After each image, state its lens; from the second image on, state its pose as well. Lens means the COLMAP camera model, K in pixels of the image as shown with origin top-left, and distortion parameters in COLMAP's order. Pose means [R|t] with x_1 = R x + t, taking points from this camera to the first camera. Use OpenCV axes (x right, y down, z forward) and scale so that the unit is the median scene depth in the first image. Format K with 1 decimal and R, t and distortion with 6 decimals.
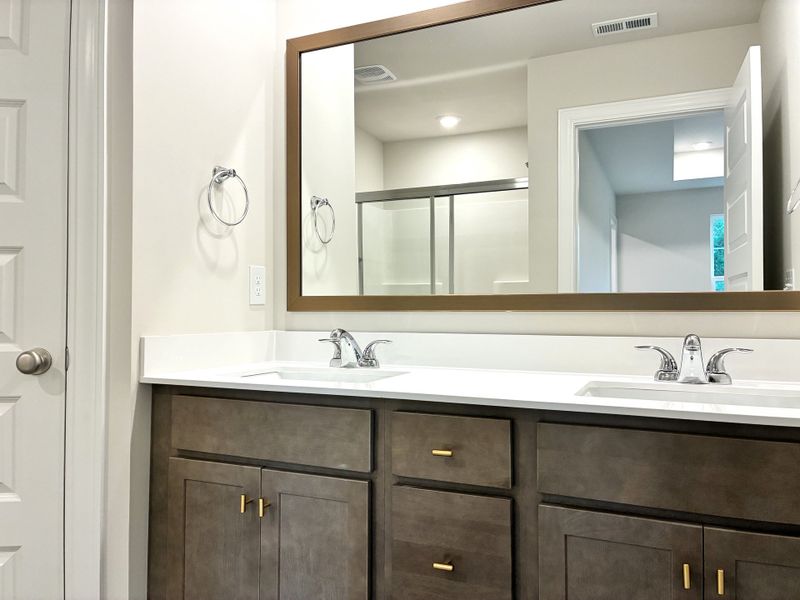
lens RADIAL K [[614.9, 0, 398.4], [0, 614.9, 296.4], [0, 0, 1]] dist [0.050291, -0.057631]
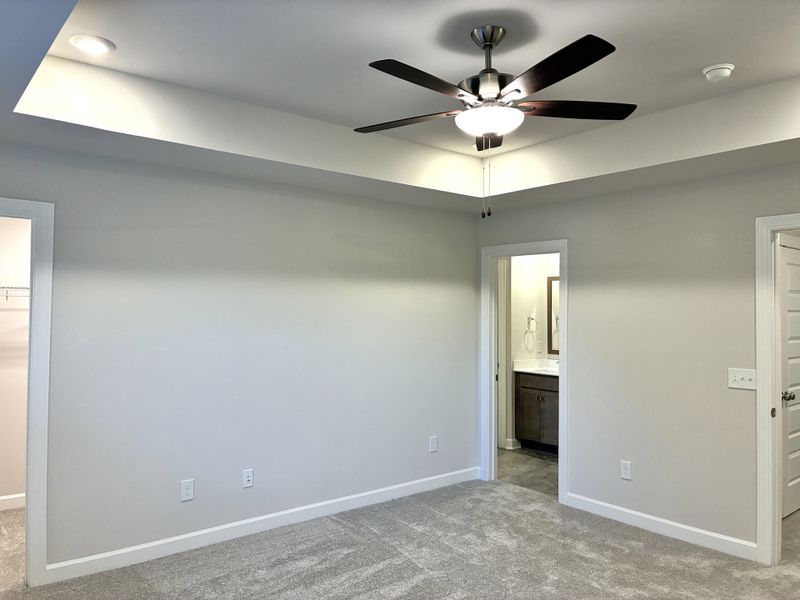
lens RADIAL K [[599.0, 0, 388.6], [0, 599.0, 298.1], [0, 0, 1]] dist [0.010528, -0.039192]
pose [[0.892282, -0.004966, -0.451451, 0.733614], [0.000817, 0.999956, -0.009385, -0.344267], [0.451477, 0.008005, 0.892247, -3.251443]]
